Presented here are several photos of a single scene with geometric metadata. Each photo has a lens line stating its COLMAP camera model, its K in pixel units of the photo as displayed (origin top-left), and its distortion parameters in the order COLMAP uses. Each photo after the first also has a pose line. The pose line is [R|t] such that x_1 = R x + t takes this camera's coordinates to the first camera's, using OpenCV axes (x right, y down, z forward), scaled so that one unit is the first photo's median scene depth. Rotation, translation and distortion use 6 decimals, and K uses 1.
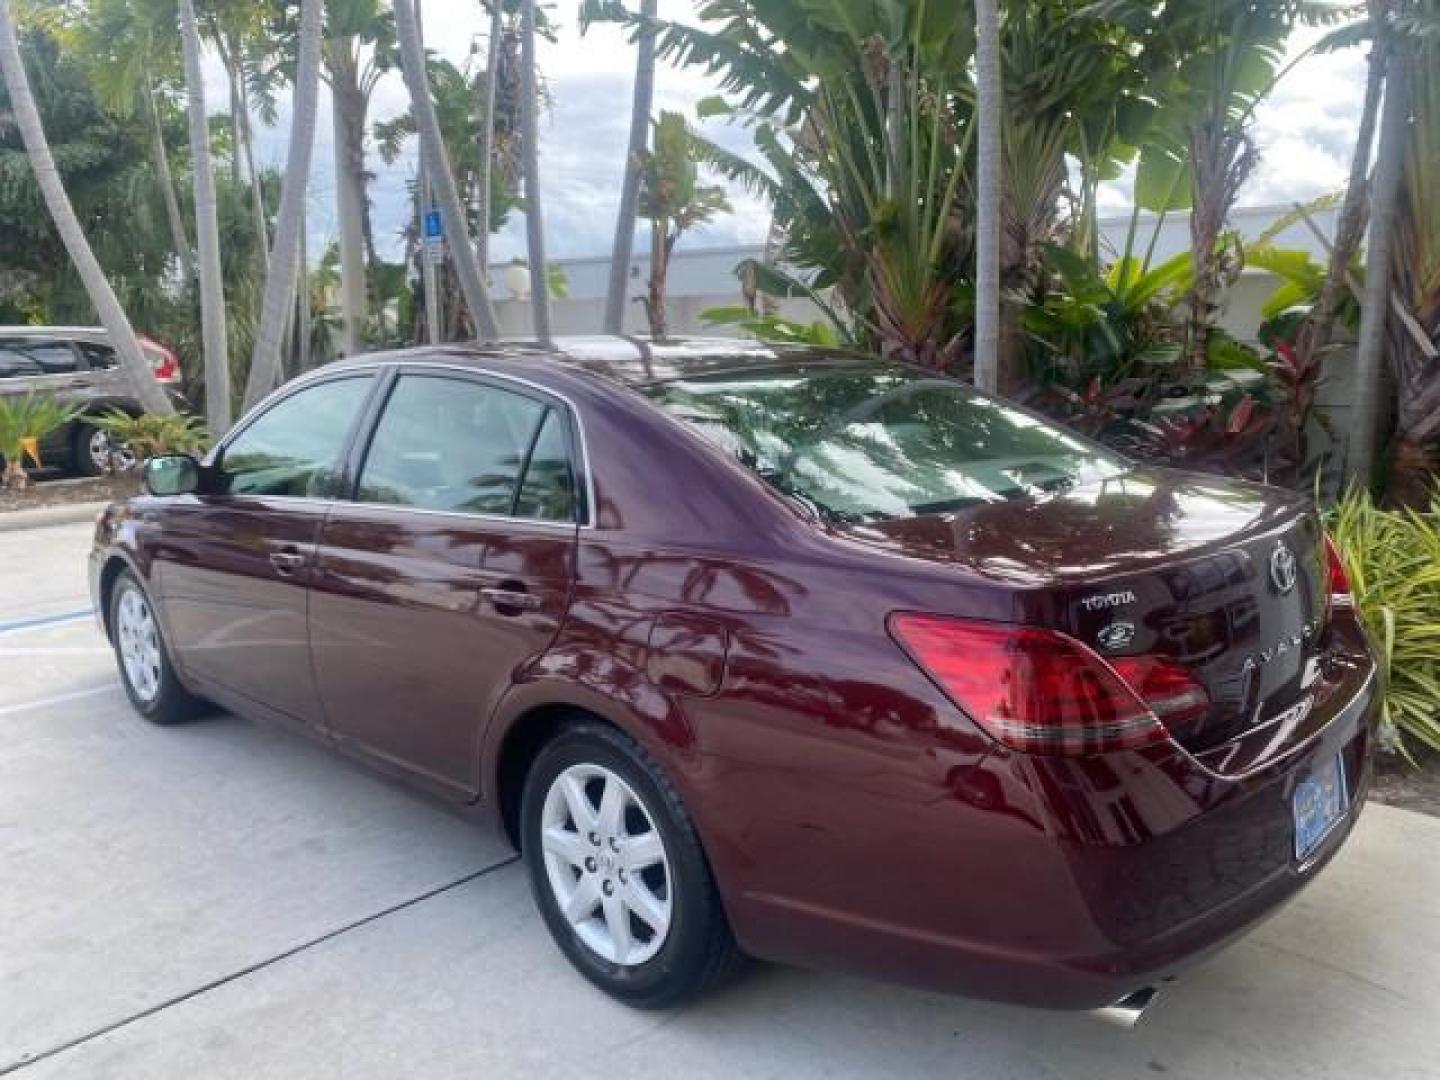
lens RADIAL K [[1098.7, 0, 701.2], [0, 1098.7, 533.5], [0, 0, 1]] dist [0.031962, -0.031388]
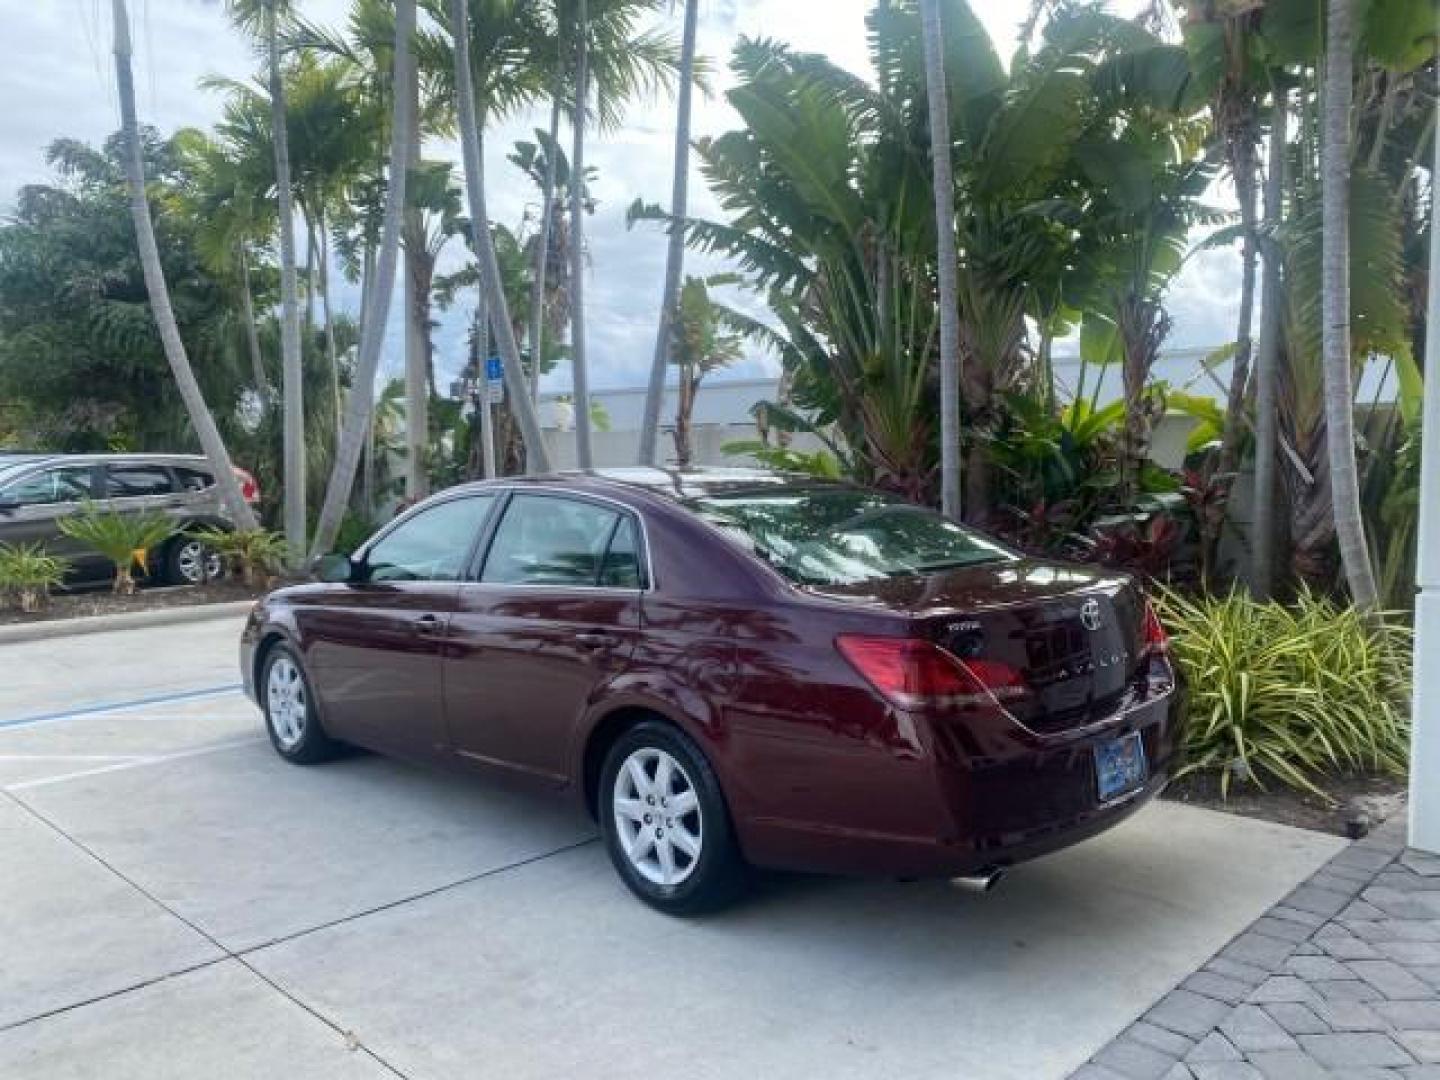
lens RADIAL K [[1098.7, 0, 715.4], [0, 1098.7, 535.4], [0, 0, 1]] dist [0.031962, -0.031388]
pose [[0.999975, 0.002396, -0.006689, 0.000145], [-0.003113, 0.994001, -0.109329, 0.032285], [0.006387, 0.109347, 0.993983, -0.204372]]
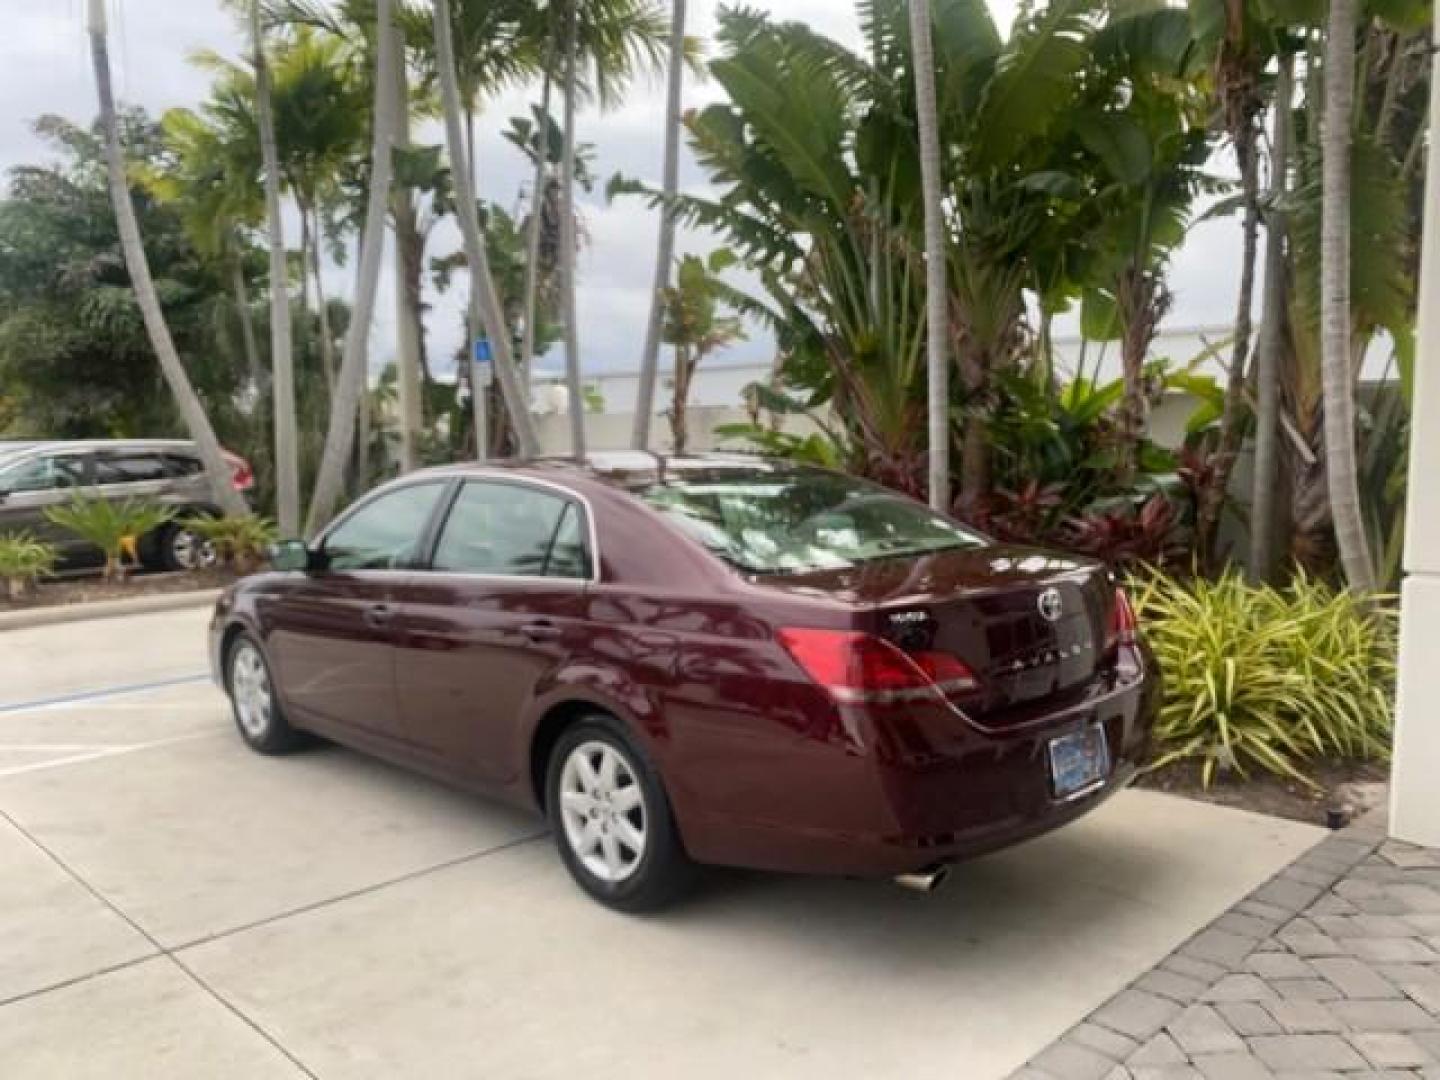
lens RADIAL K [[1098.7, 0, 713.0], [0, 1098.7, 558.5], [0, 0, 1]] dist [0.031962, -0.031388]
pose [[0.999685, -0.002064, -0.025022, 0.037292], [0.000243, 0.997362, -0.072594, 0.027481], [0.025106, 0.072565, 0.997048, -0.186439]]
